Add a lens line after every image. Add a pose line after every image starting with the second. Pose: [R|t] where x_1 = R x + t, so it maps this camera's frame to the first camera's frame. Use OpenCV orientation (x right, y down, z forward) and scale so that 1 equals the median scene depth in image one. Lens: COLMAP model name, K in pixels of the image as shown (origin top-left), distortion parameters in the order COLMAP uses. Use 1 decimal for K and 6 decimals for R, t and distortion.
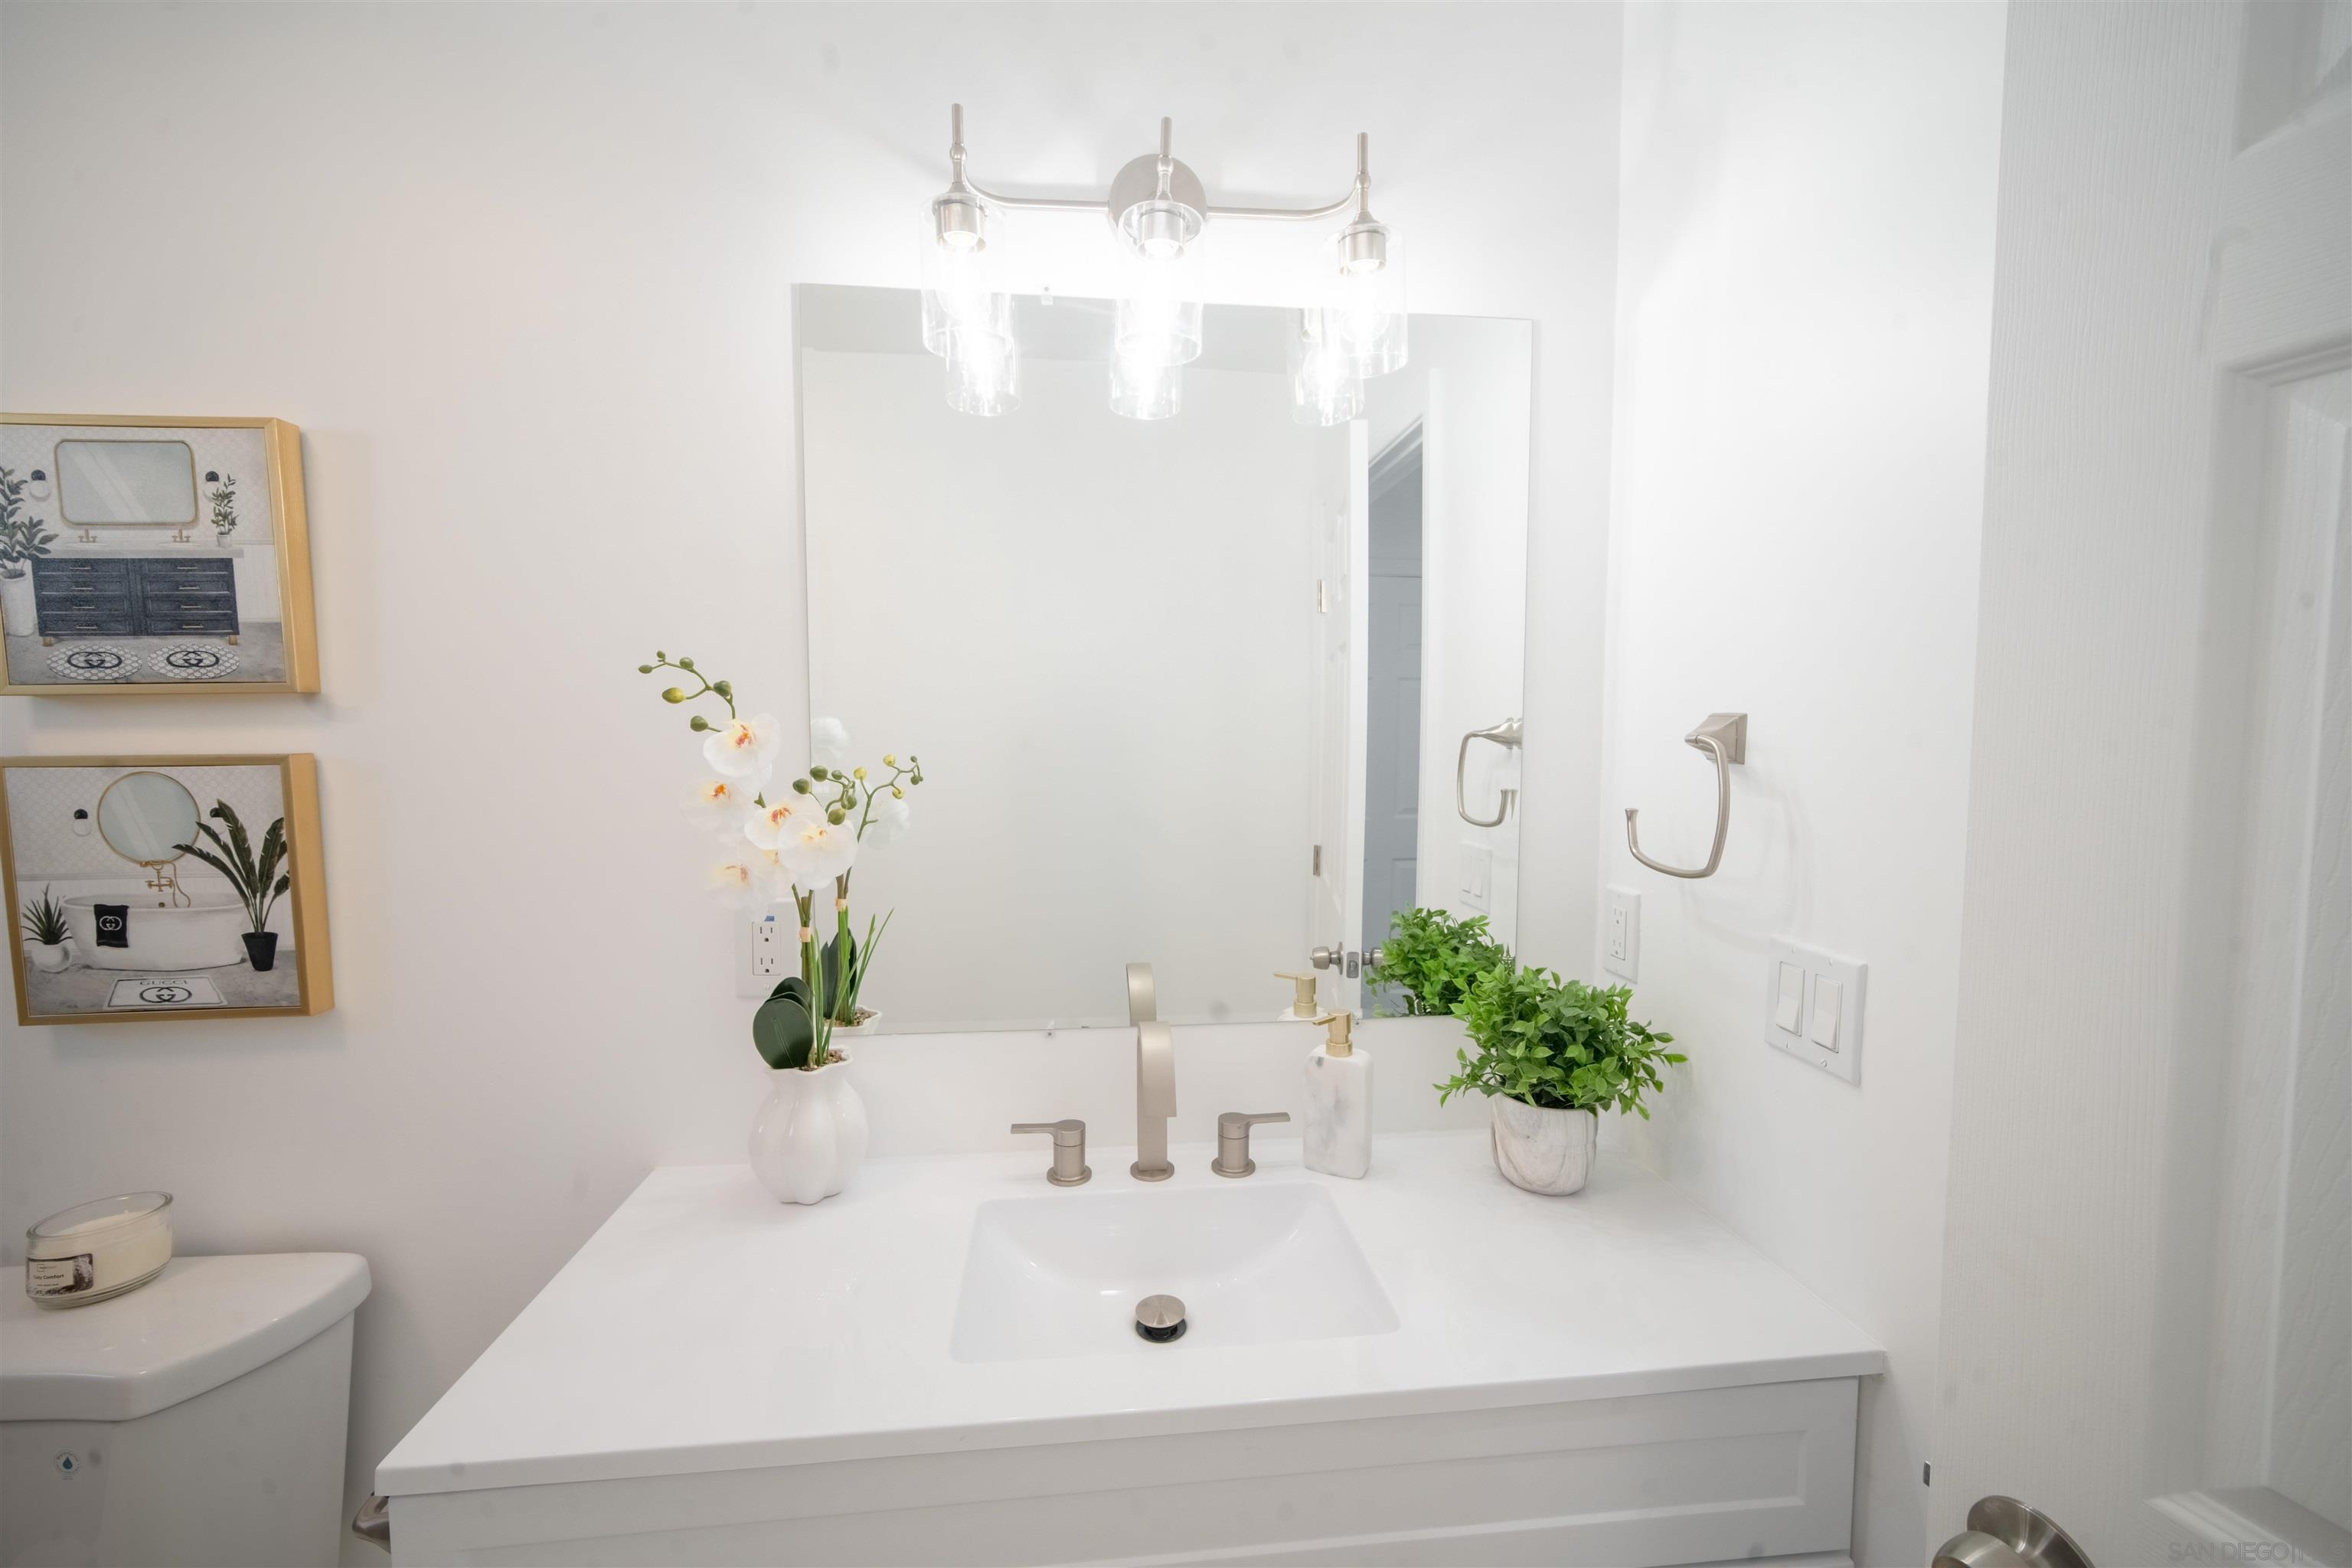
lens RADIAL K [[937.0, 0, 1170.1], [0, 937.0, 787.2], [0, 0, 1]] dist [-0.004849, 0.000644]
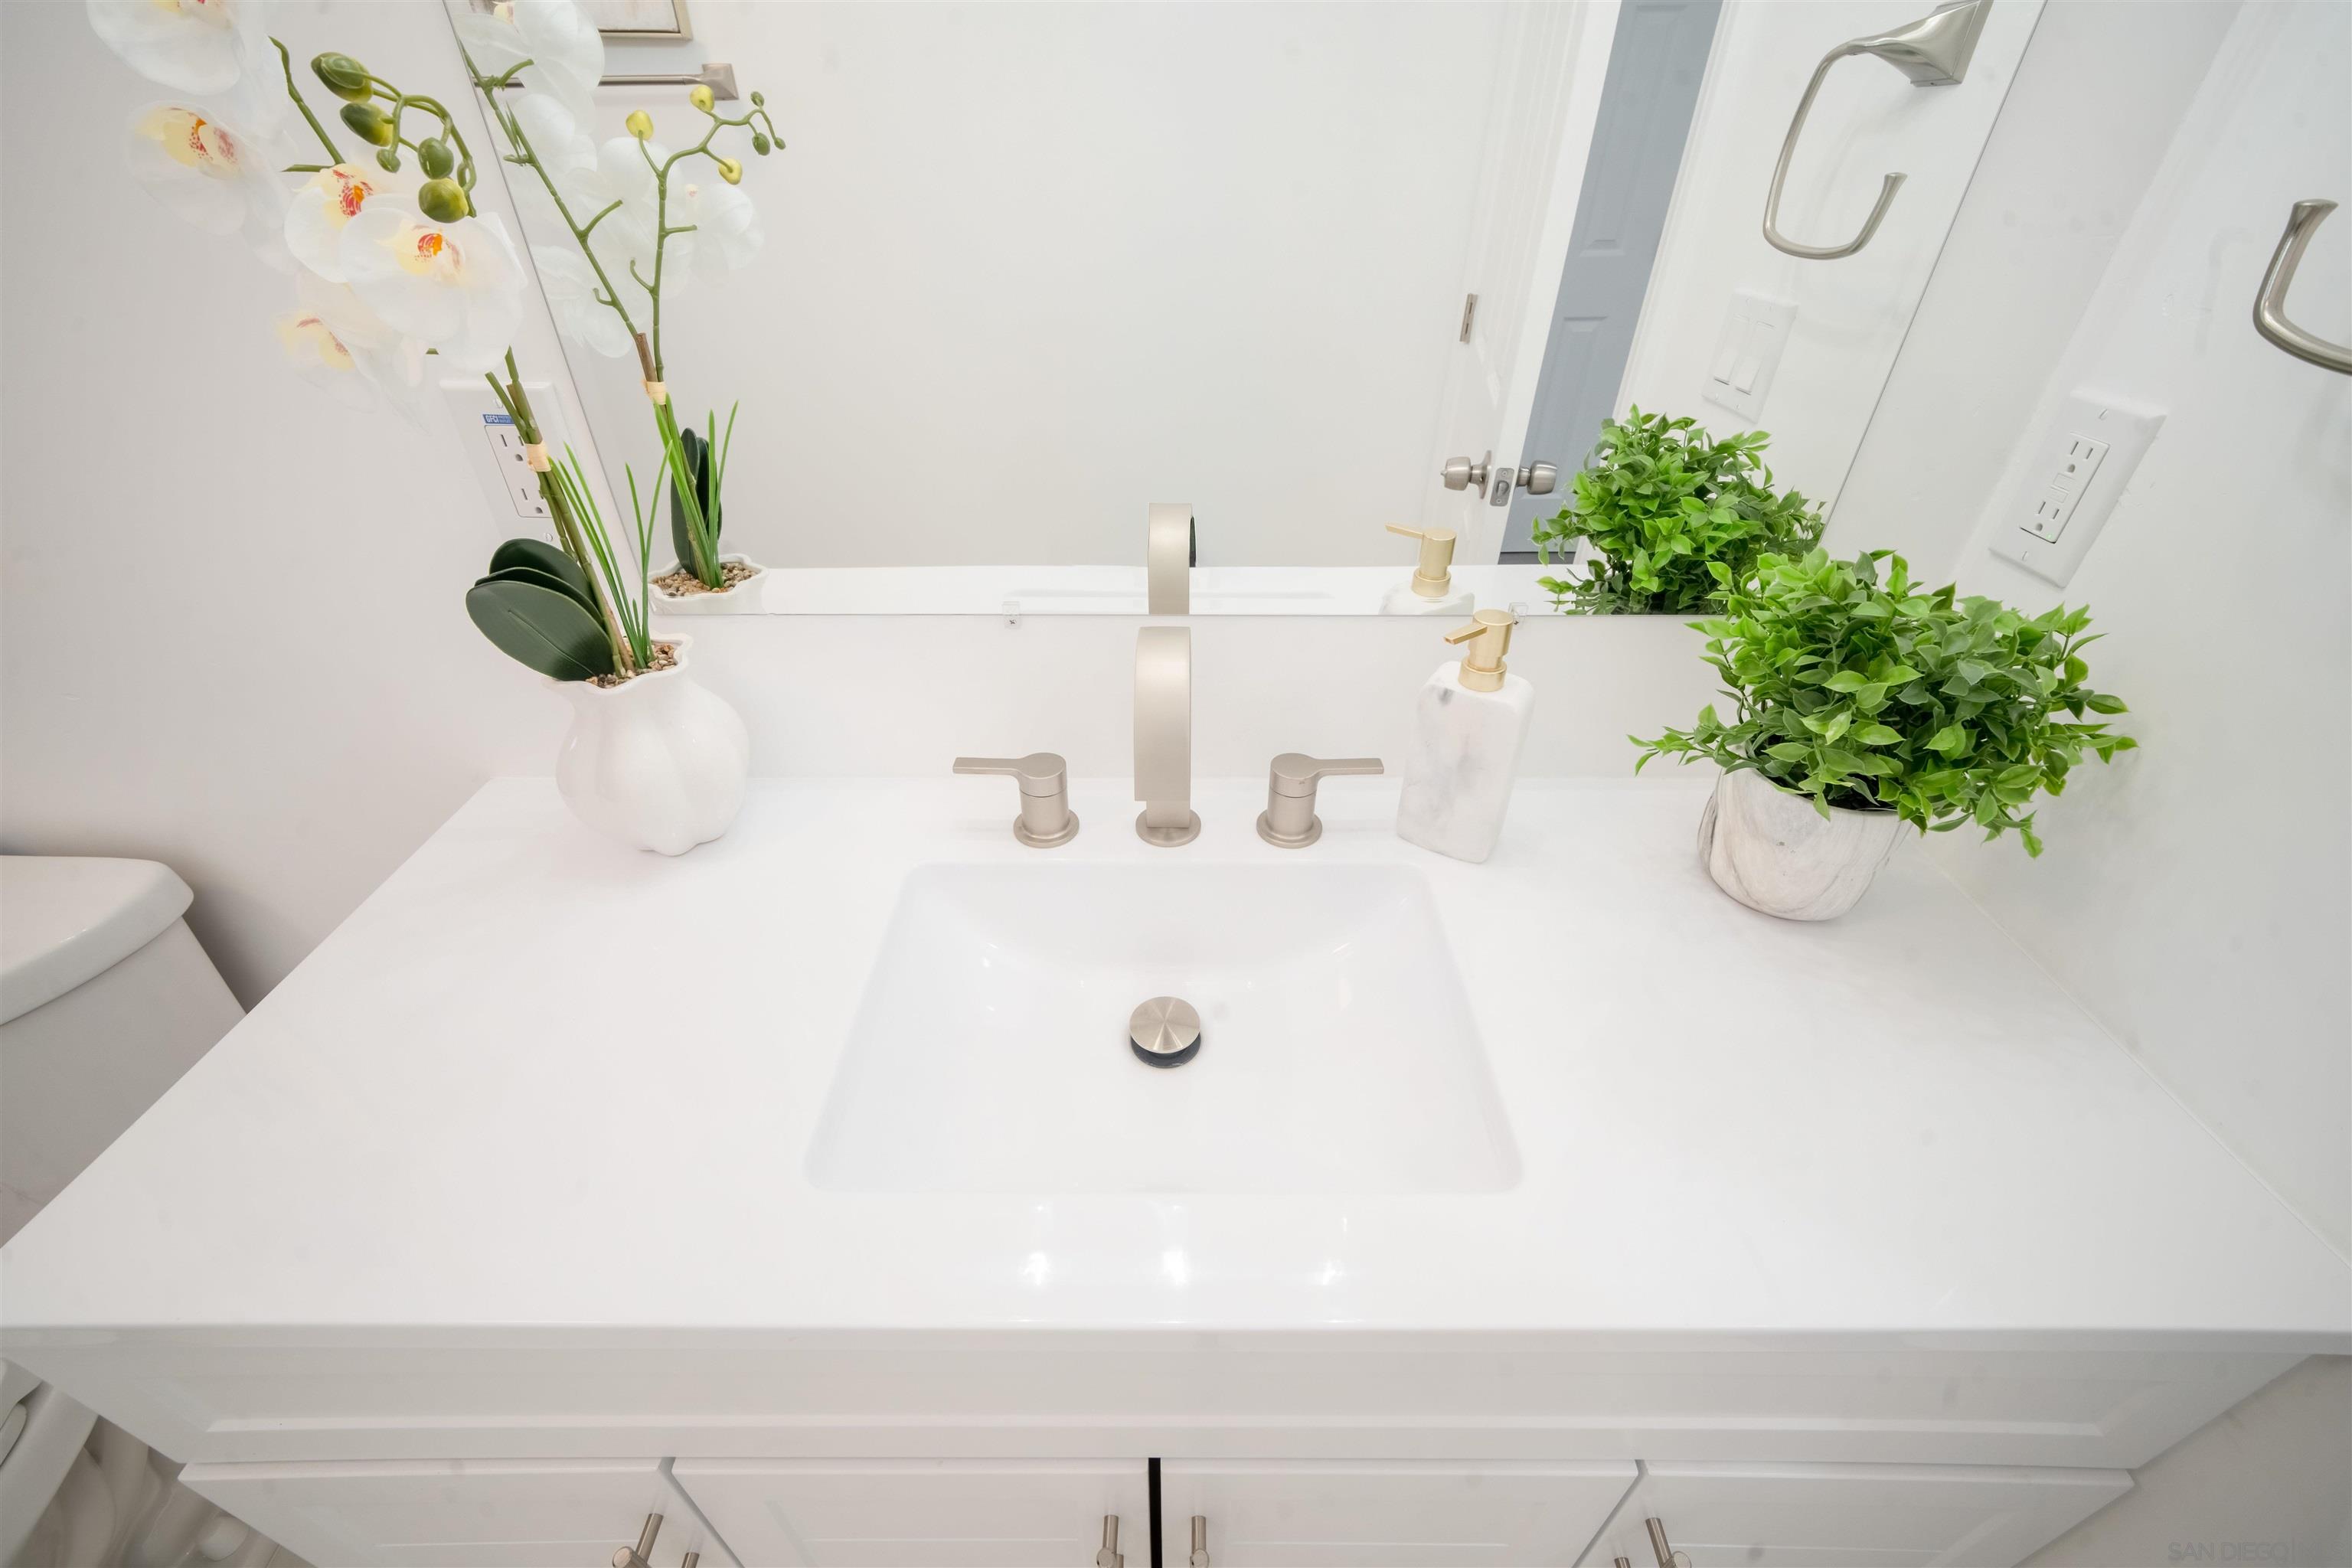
lens RADIAL K [[937.0, 0, 1170.1], [0, 937.0, 787.2], [0, 0, 1]] dist [-0.004849, 0.000644]
pose [[0.994108, 0.062297, -0.088700, 0.042366], [-0.006915, 0.853119, 0.521671, 0.031745], [0.108171, -0.517984, 0.848523, 0.454984]]
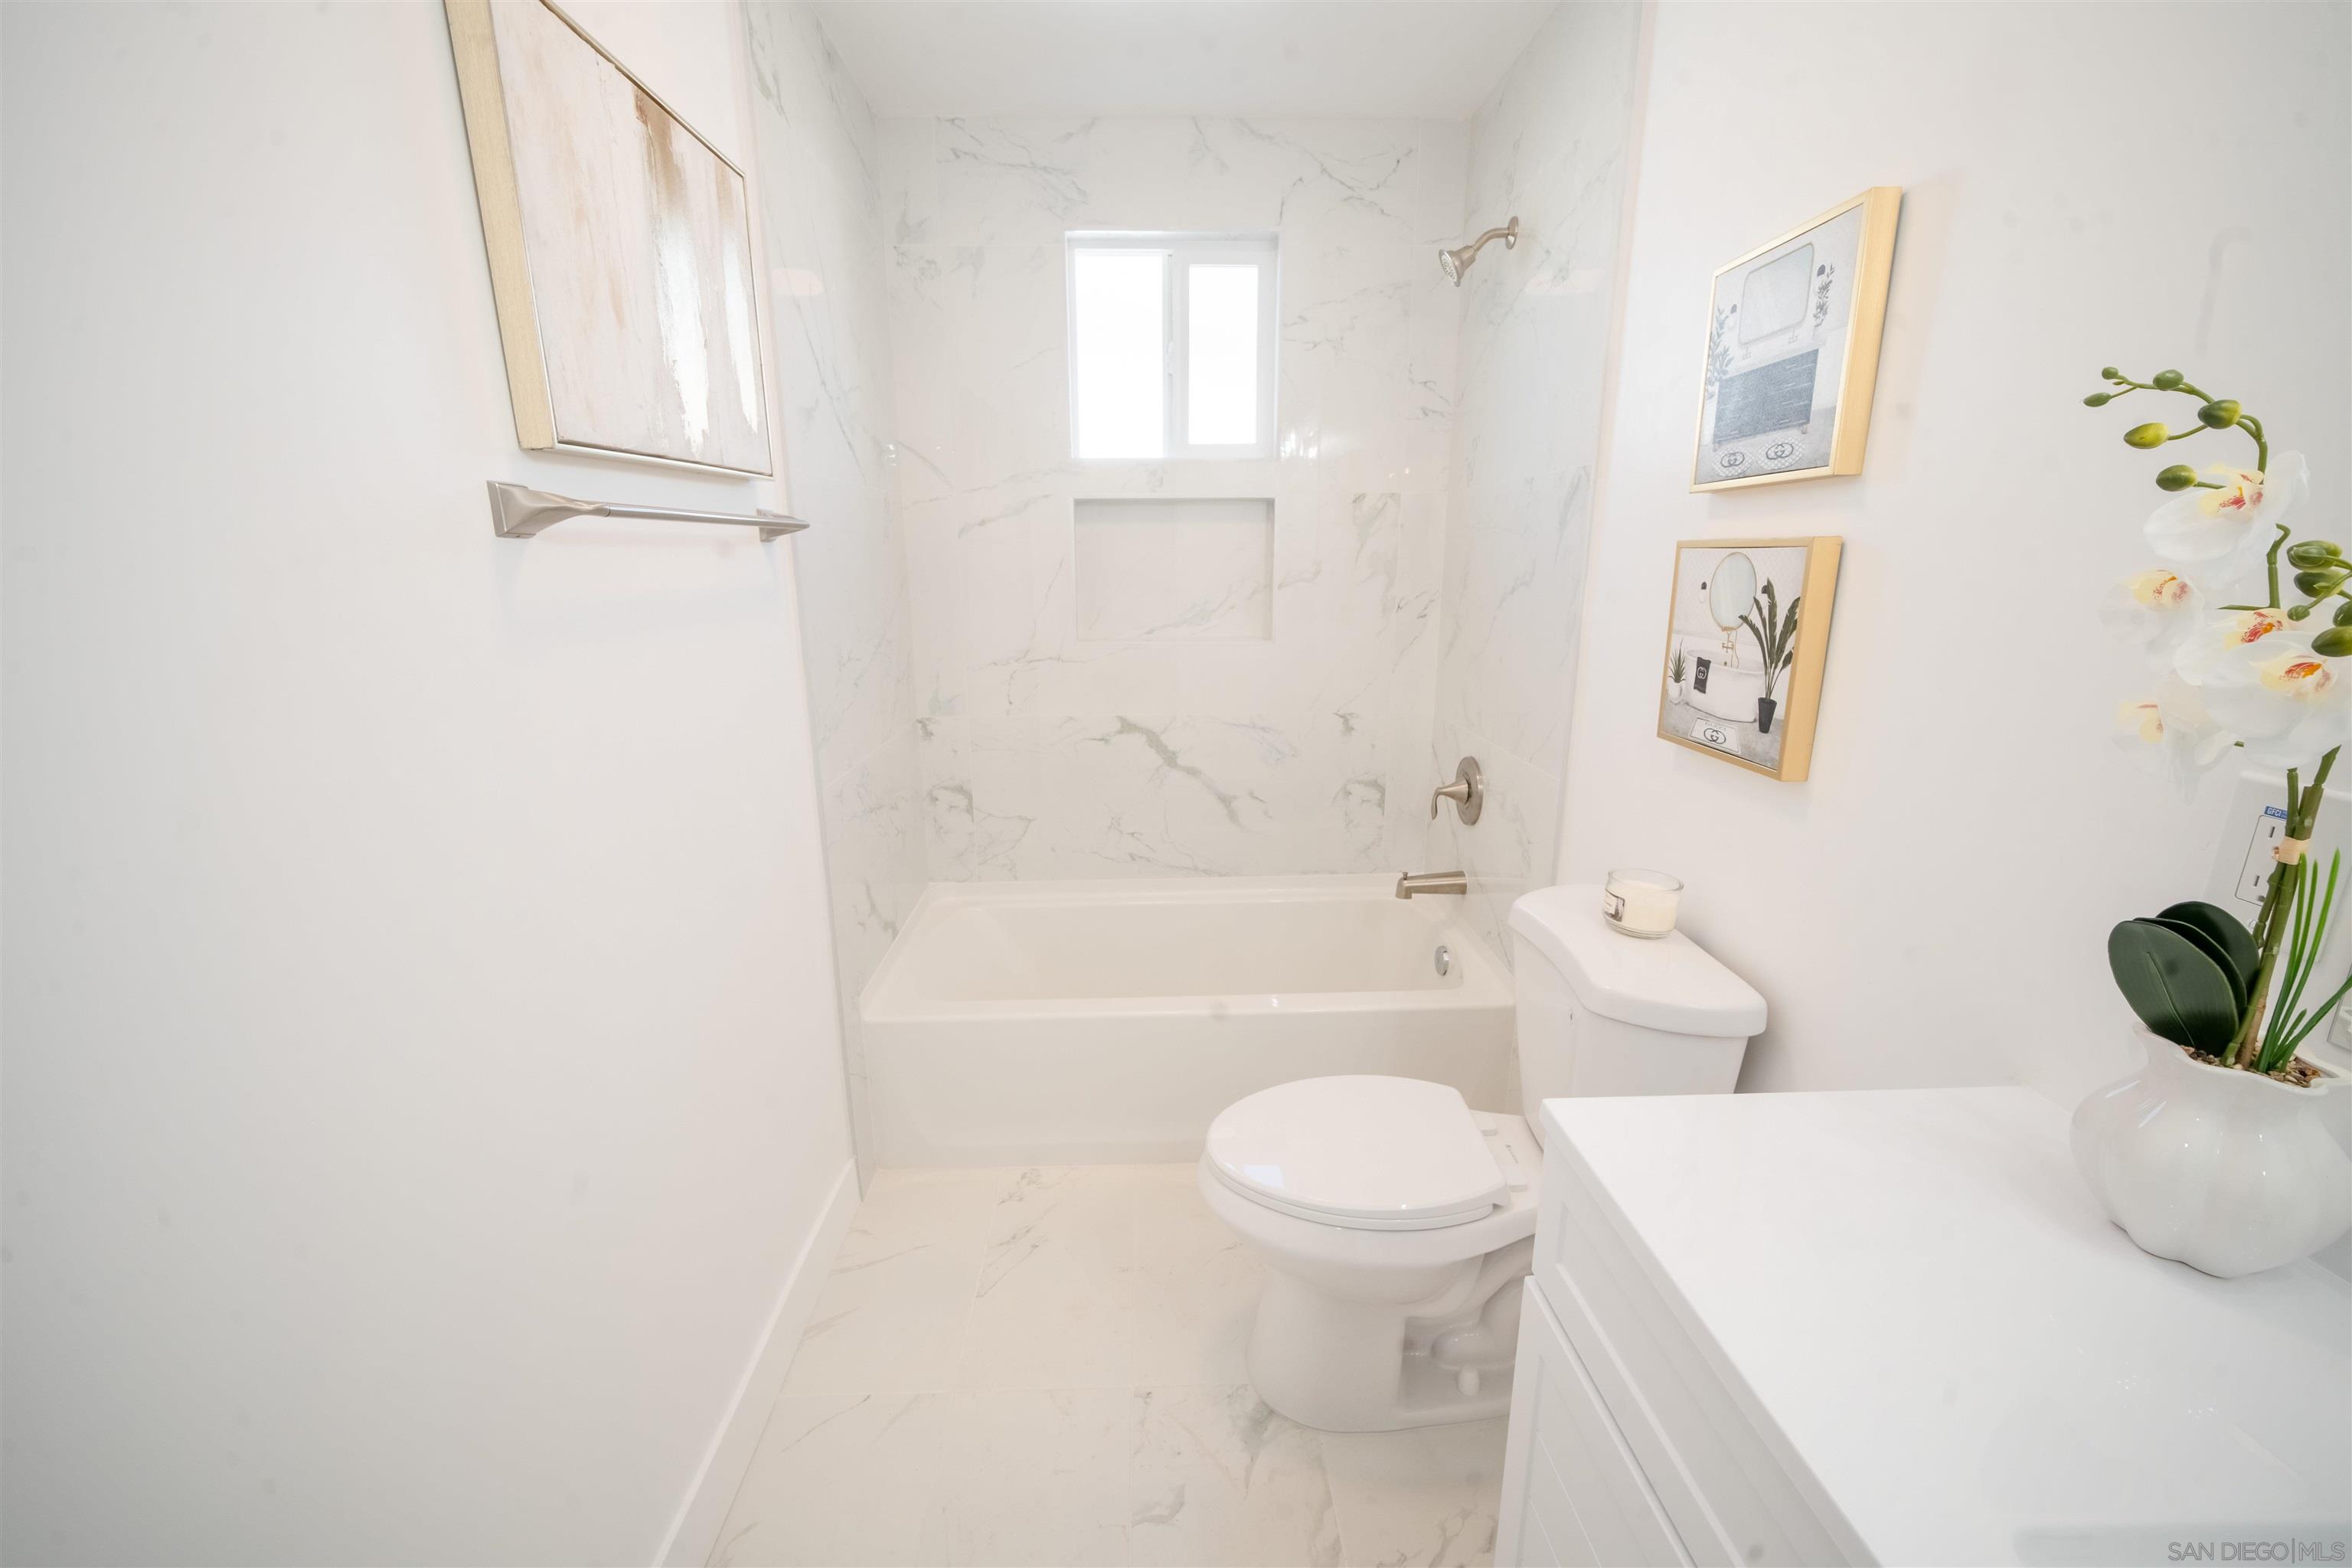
lens RADIAL K [[937.0, 0, 1170.1], [0, 937.0, 787.2], [0, 0, 1]] dist [-0.004849, 0.000644]
pose [[-0.074603, 0.246091, -0.966371, 0.200486], [-0.059216, 0.966269, 0.250636, 0.016407], [0.995454, 0.075923, -0.057514, 0.332932]]
